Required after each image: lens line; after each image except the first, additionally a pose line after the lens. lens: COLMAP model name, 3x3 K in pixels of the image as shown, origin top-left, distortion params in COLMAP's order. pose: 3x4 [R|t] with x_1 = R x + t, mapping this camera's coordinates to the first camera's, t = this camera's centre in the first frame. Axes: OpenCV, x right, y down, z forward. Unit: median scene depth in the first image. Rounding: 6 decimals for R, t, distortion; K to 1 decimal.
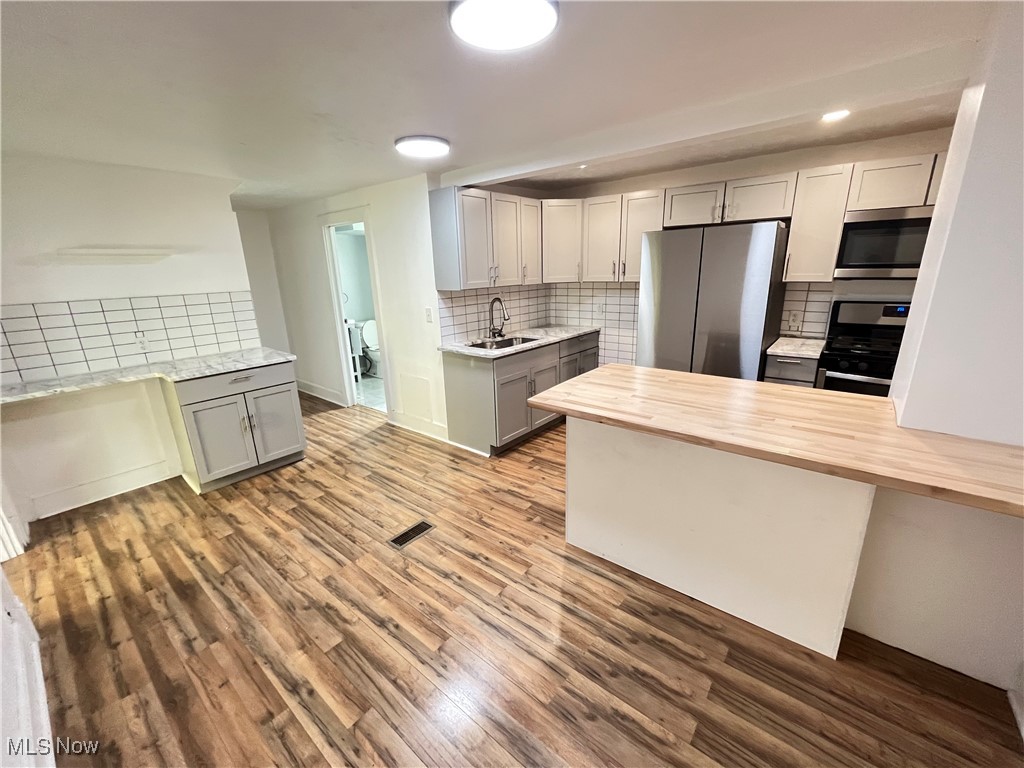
lens RADIAL K [[416.3, 0, 511.5], [0, 416.3, 389.9], [0, 0, 1]] dist [0.004770, 0.000110]
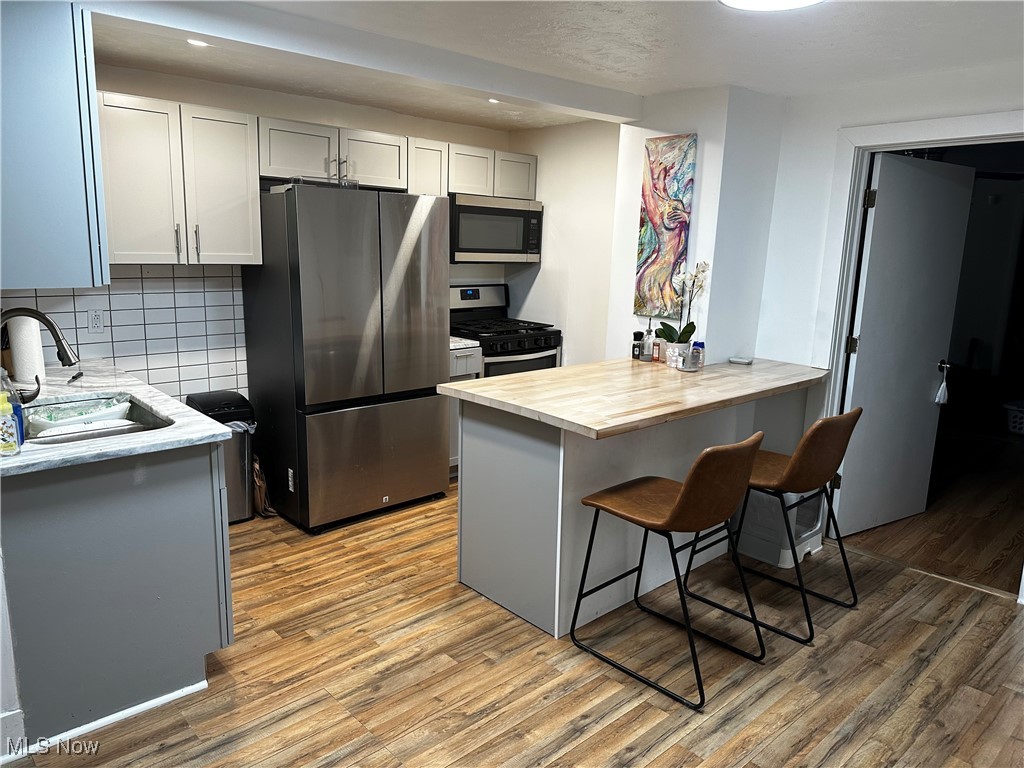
lens RADIAL K [[724.4, 0, 511.2], [0, 724.4, 380.9], [0, 0, 1]] dist [0.025393, -0.007713]
pose [[0.139409, -0.153936, 0.978197, -1.006721], [0.250134, 0.961282, 0.115626, -0.201342], [-0.958122, 0.228561, 0.172516, 0.800939]]
